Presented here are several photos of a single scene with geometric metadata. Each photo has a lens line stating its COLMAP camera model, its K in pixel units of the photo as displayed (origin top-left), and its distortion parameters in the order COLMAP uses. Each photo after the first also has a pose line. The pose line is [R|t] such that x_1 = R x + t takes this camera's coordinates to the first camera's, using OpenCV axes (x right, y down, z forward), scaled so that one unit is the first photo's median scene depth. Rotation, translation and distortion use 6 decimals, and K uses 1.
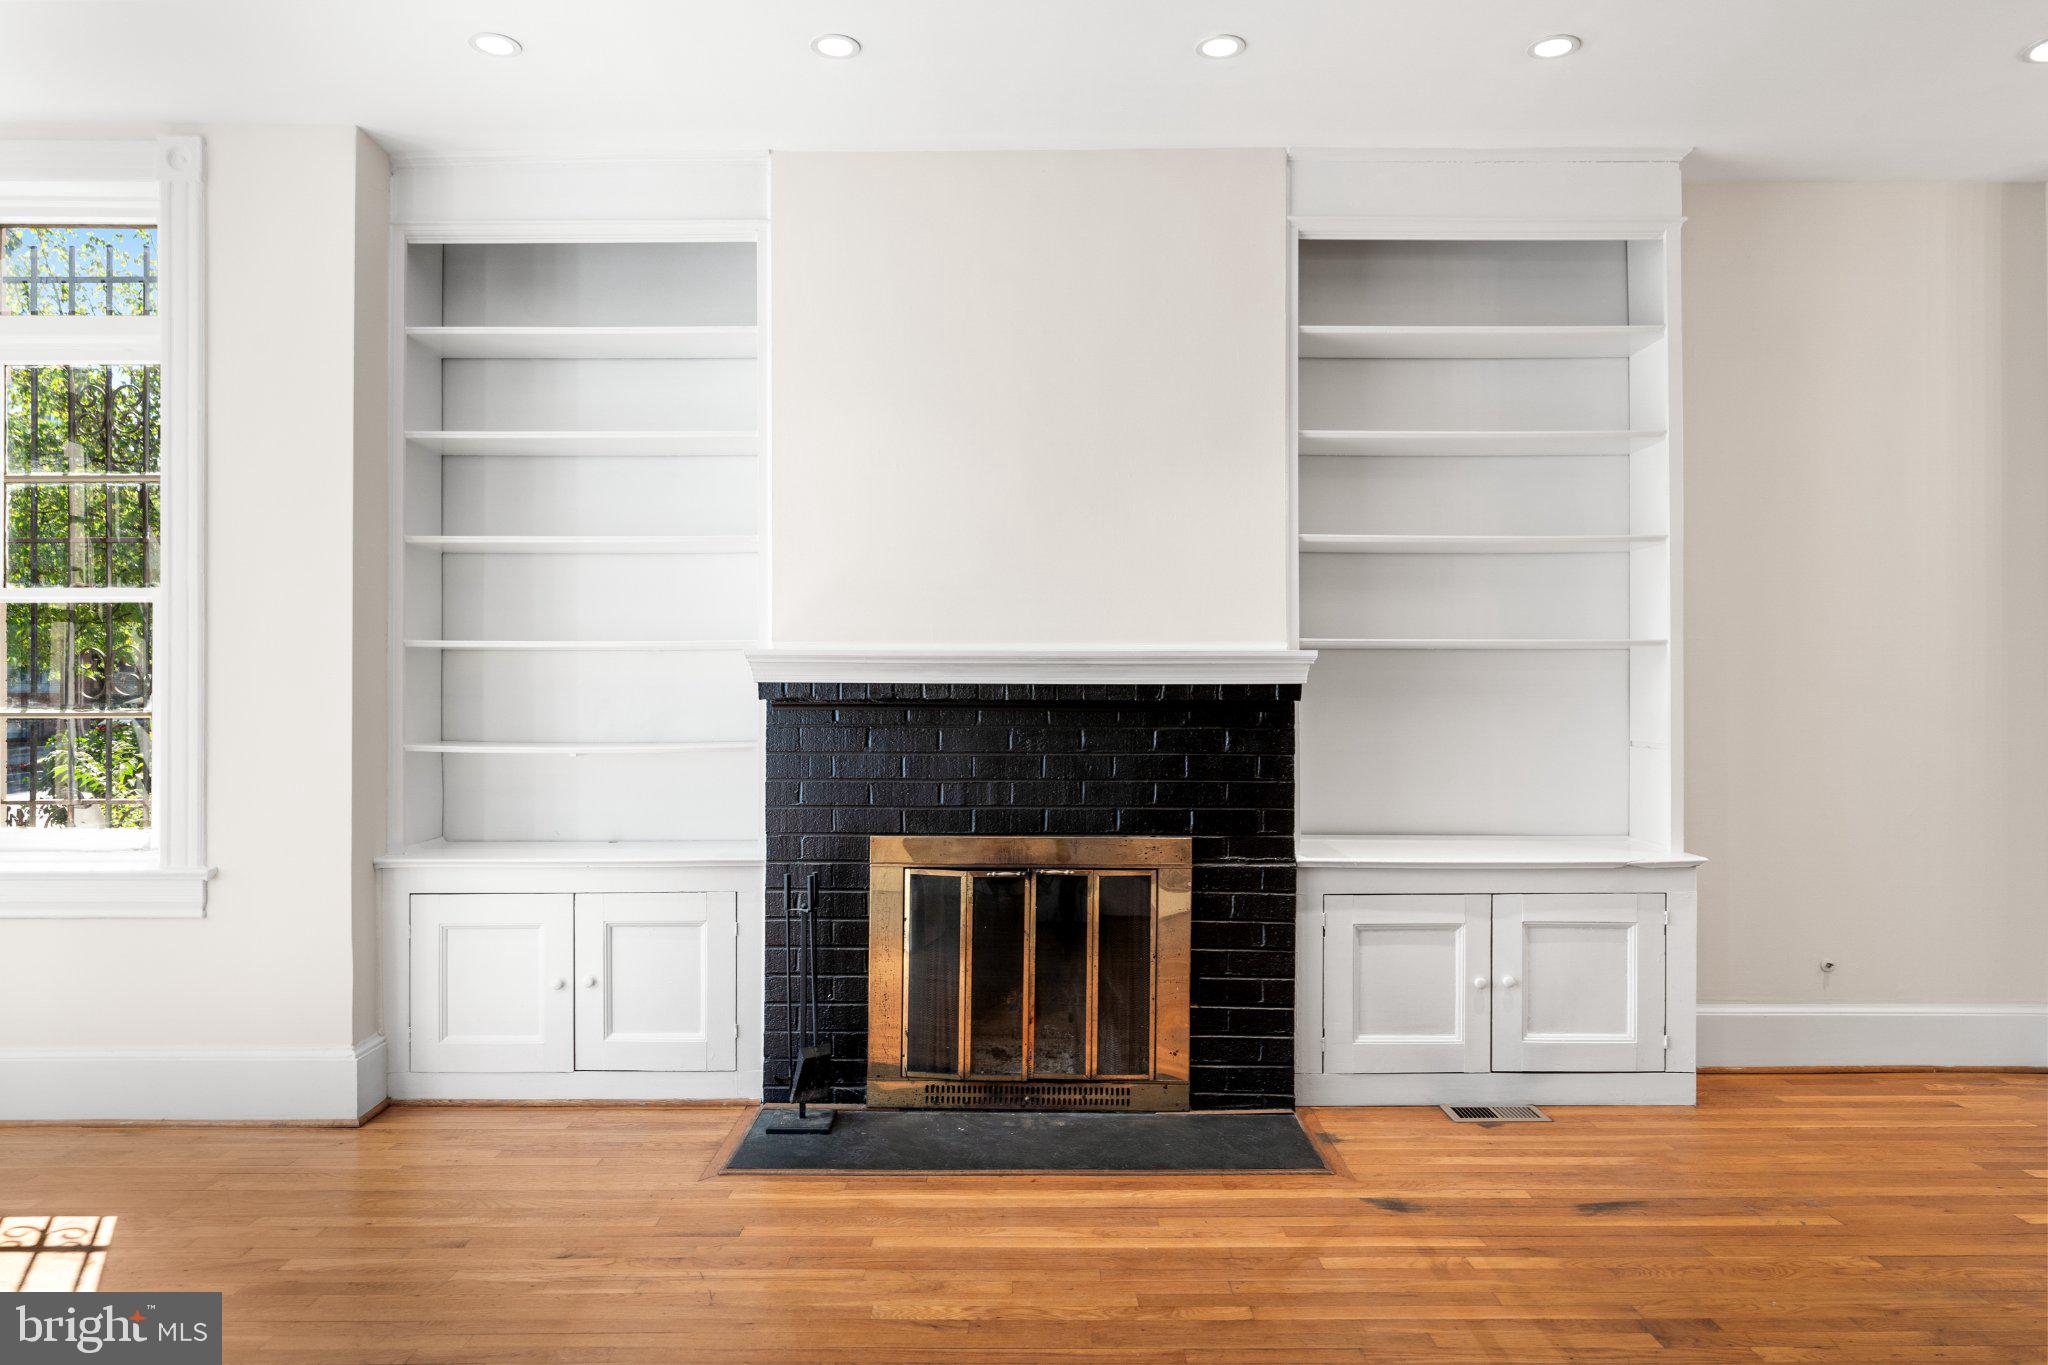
lens RADIAL K [[1322.9, 0, 1024.0], [0, 1322.9, 682.5], [0, 0, 1]] dist [-0.018211, 0.023383]
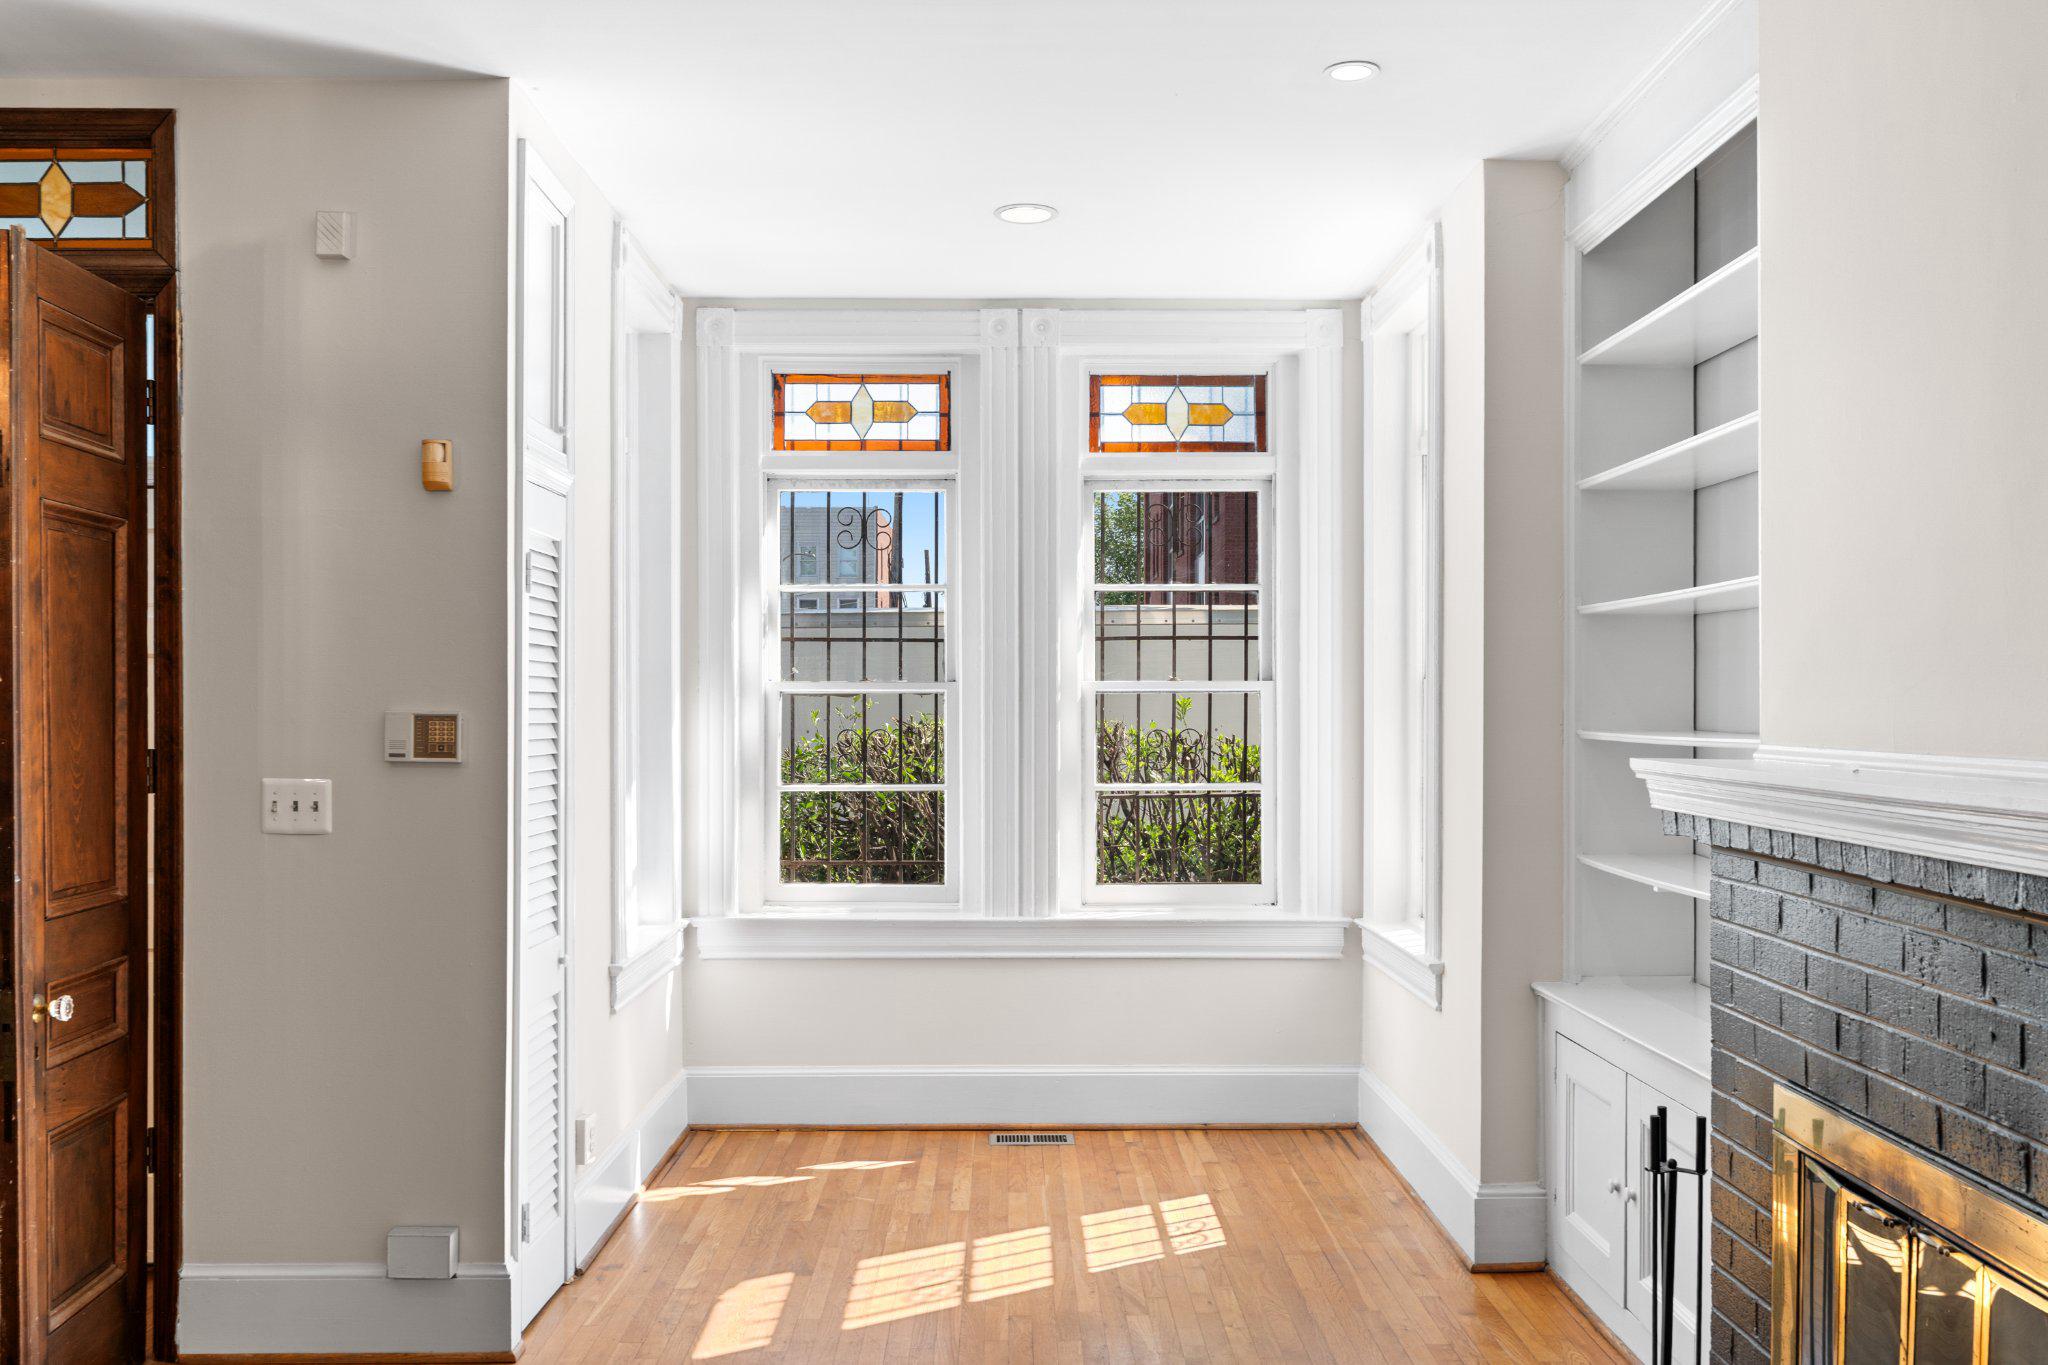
lens RADIAL K [[1693.8, 0, 1025.2], [0, 1693.8, 711.6], [0, 0, 1]] dist [0.008927, 0.004329]
pose [[0.006131, 0.005719, -0.999965, 0.637021], [0.006643, 0.999961, 0.005760, -0.054775], [0.999959, -0.006678, 0.006092, 0.667871]]
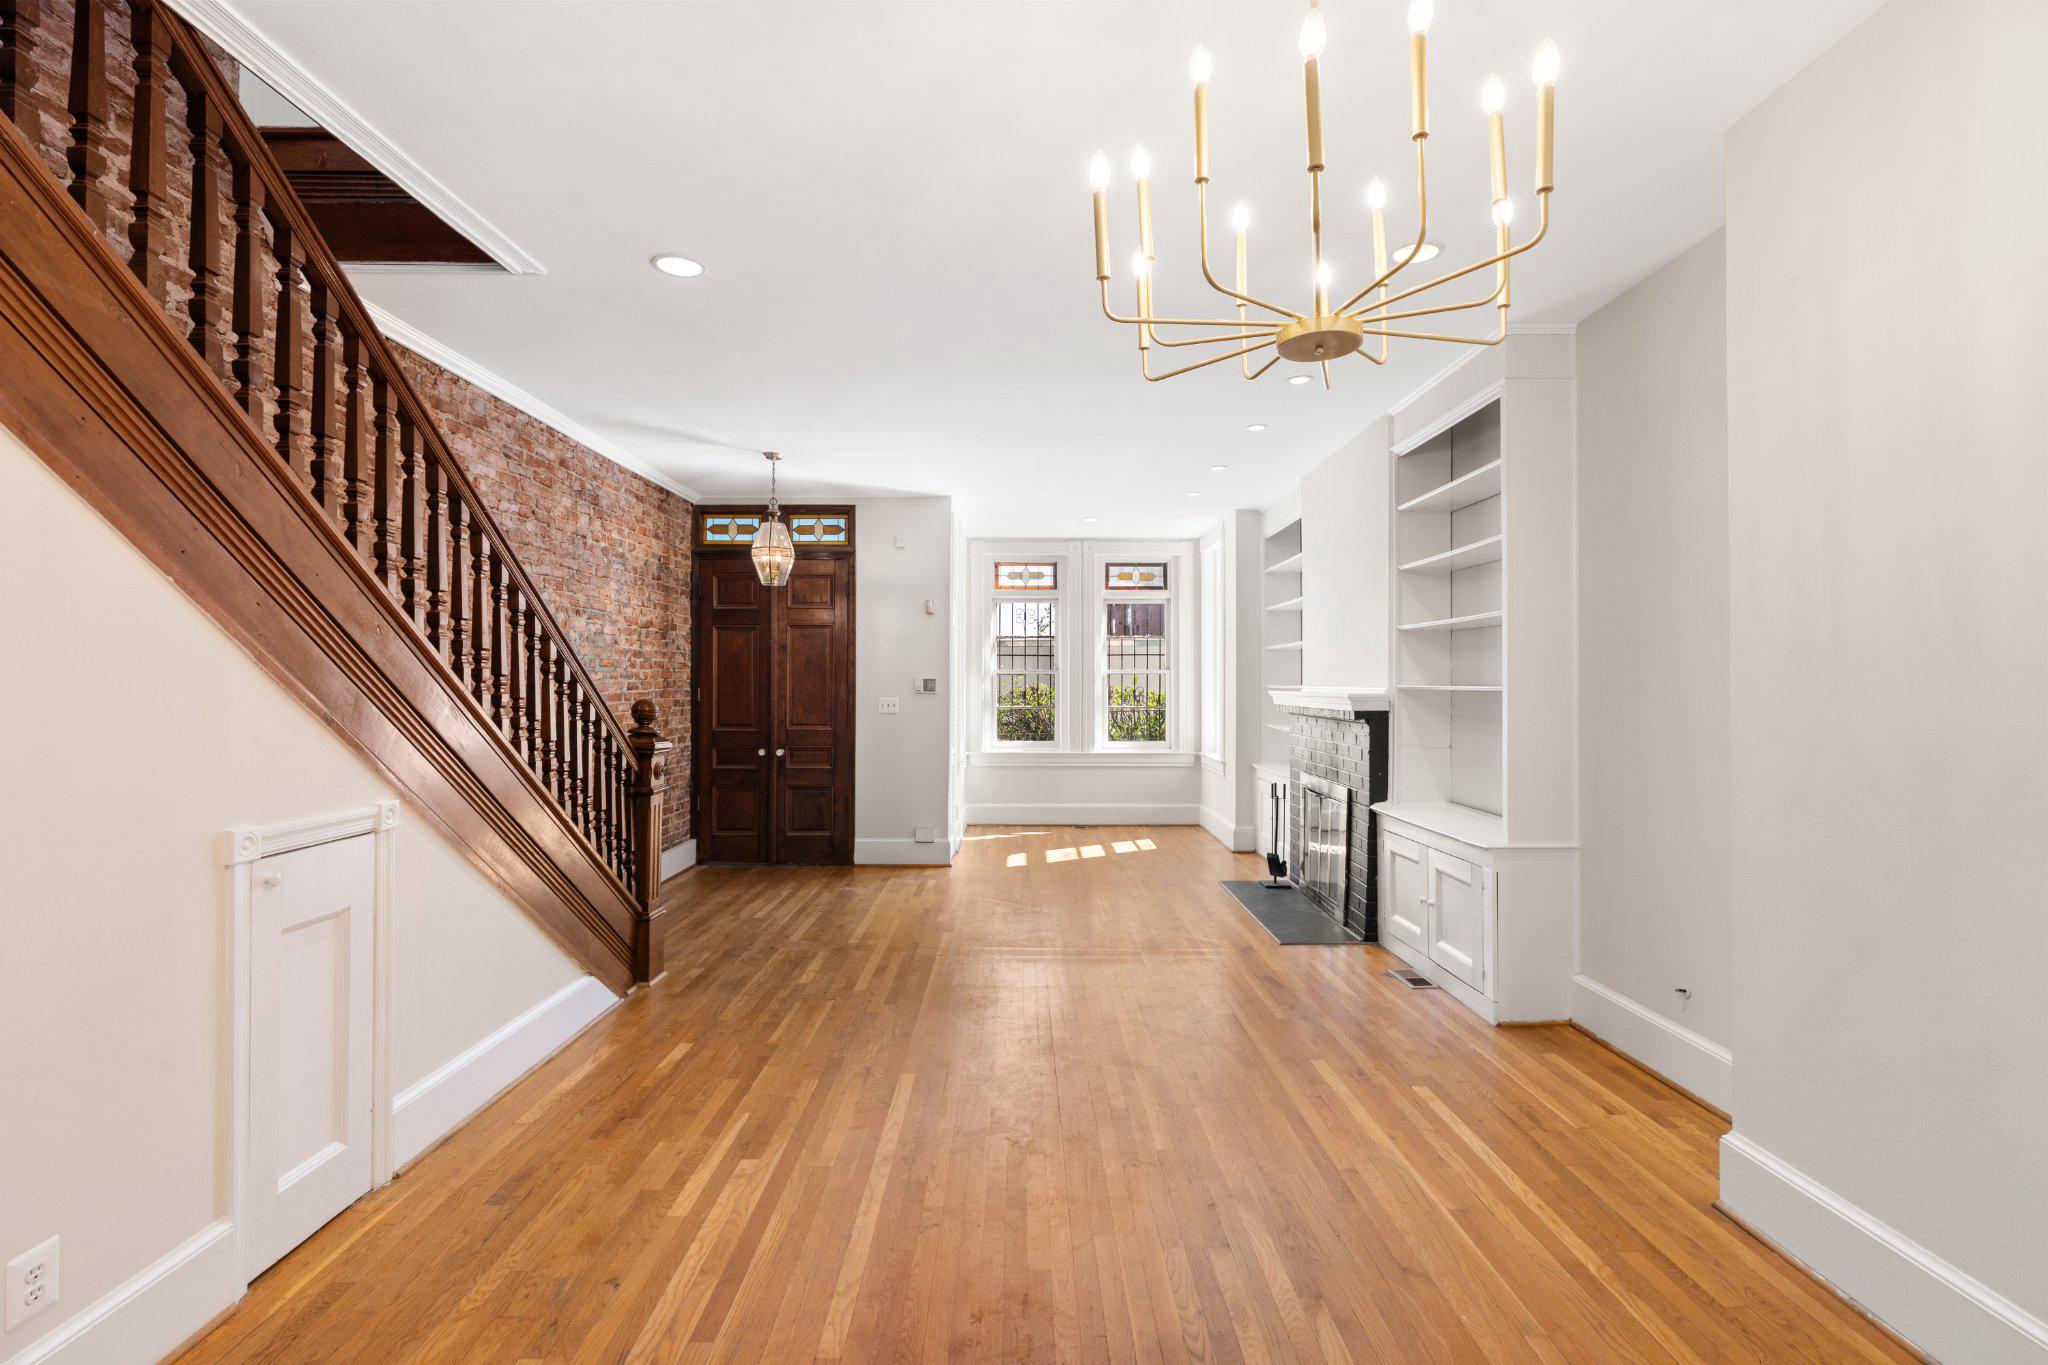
lens RADIAL K [[916.6, 0, 1024.6], [0, 916.6, 671.7], [0, 0, 1]] dist [-0.013477, 0.000691]
pose [[0.001170, -0.011364, -0.999935, 1.495526], [0.005192, 0.999922, -0.011358, -0.042163], [0.999986, -0.005178, 0.001229, 0.519898]]
